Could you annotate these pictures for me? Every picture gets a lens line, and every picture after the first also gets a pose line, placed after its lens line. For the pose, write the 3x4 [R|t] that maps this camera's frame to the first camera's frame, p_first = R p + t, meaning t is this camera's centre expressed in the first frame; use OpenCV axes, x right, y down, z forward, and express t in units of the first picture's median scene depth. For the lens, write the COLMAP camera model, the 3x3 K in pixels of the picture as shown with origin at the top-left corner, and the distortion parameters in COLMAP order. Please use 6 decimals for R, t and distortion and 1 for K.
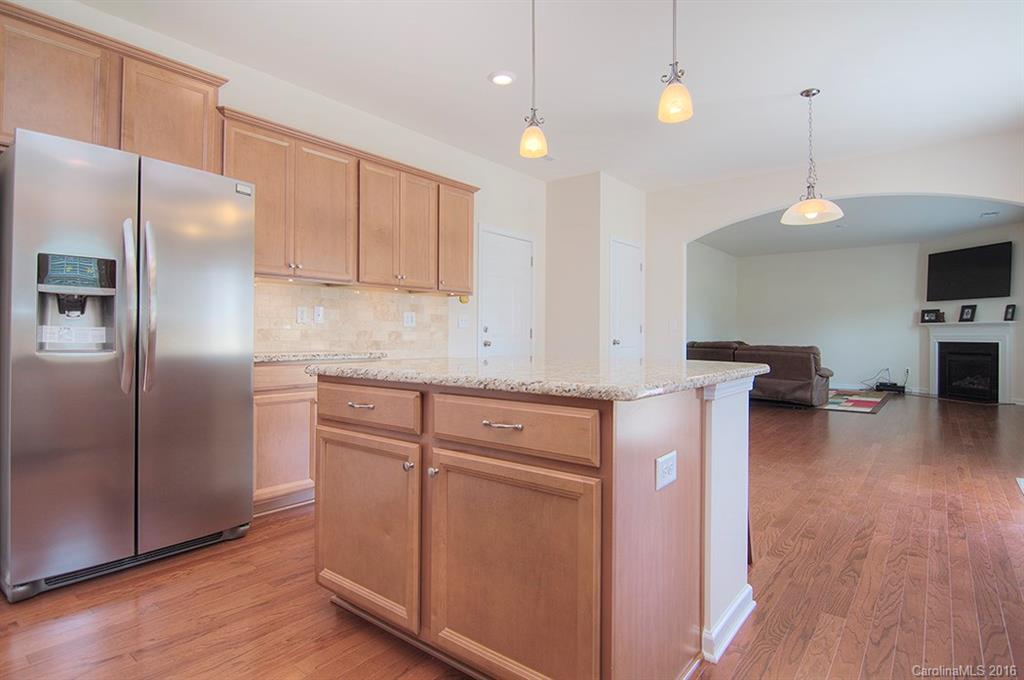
lens RADIAL K [[533.4, 0, 528.3], [0, 533.4, 335.5], [0, 0, 1]] dist [-0.005813, -0.007865]
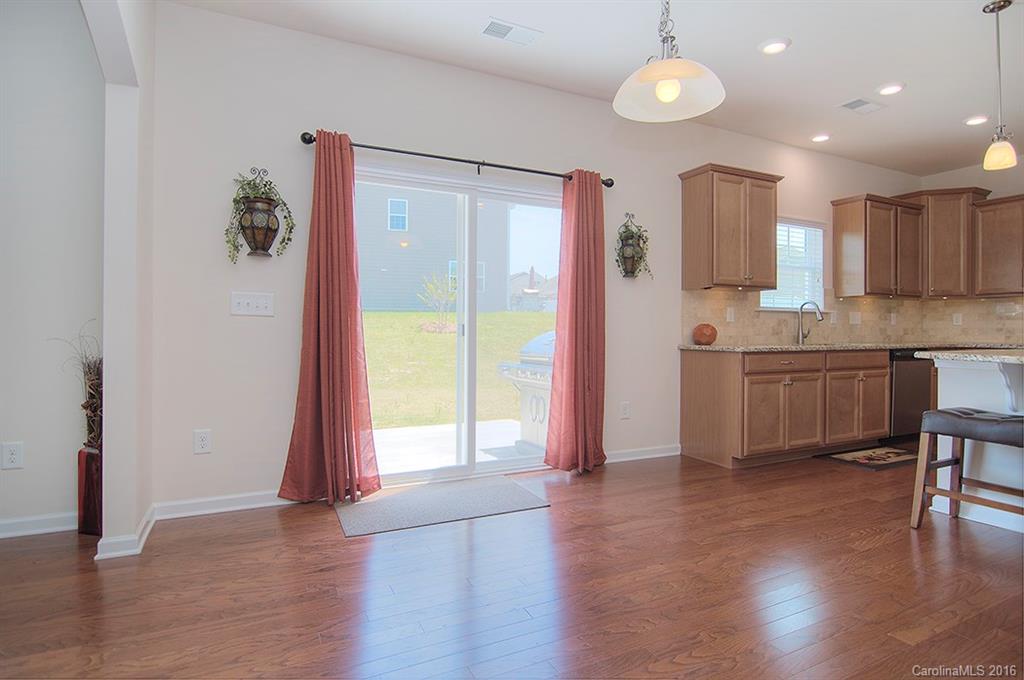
lens RADIAL K [[533.4, 0, 511.6], [0, 533.4, 330.8], [0, 0, 1]] dist [-0.005813, -0.007865]
pose [[-0.892728, -0.007223, 0.450538, 0.380982], [-0.006545, 0.999974, 0.003063, 0.000002], [-0.450548, -0.000214, -0.892752, 1.345915]]
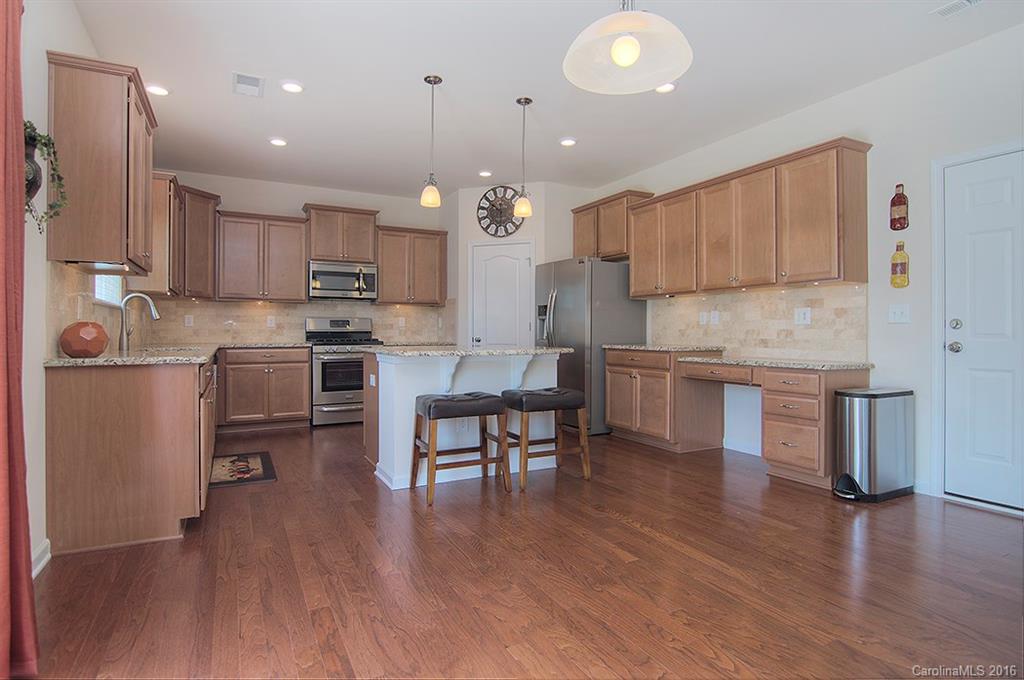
lens RADIAL K [[533.4, 0, 511.8], [0, 533.4, 331.0], [0, 0, 1]] dist [-0.005813, -0.007865]
pose [[-0.420095, -0.005024, -0.907466, 0.854240], [-0.000894, 0.999986, -0.005122, 0.000237], [0.907480, -0.001340, -0.420094, 0.967154]]
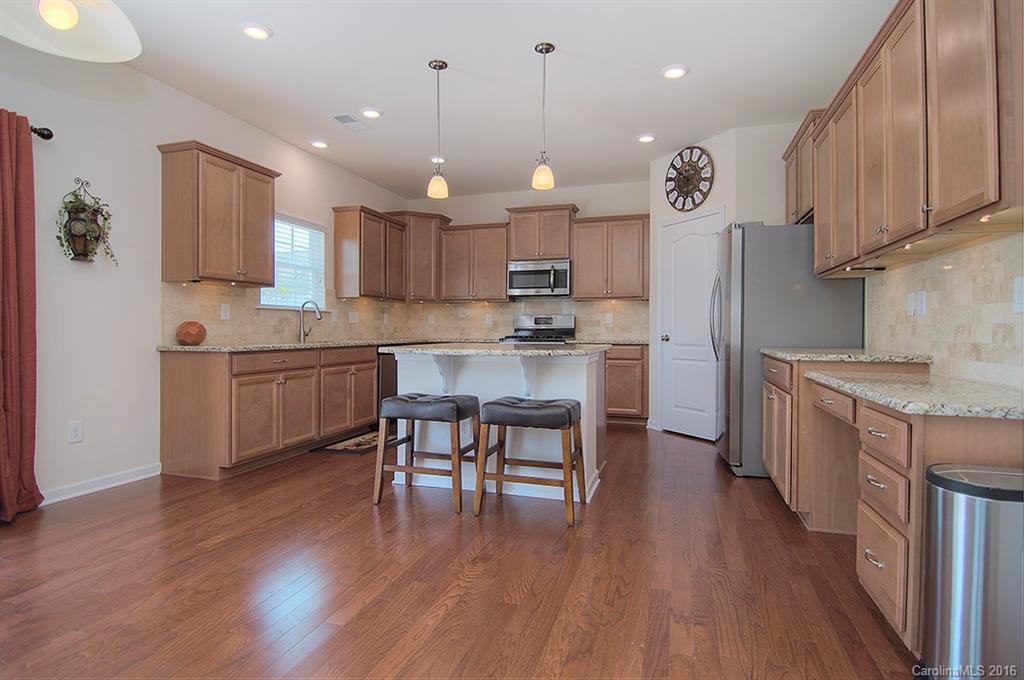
lens RADIAL K [[533.4, 0, 511.2], [0, 533.4, 331.9], [0, 0, 1]] dist [-0.005813, -0.007865]
pose [[-0.941446, -0.003345, -0.337148, 0.304353], [-0.004667, 0.999984, 0.003109, -0.000269], [0.337132, 0.004500, -0.941447, 1.299662]]
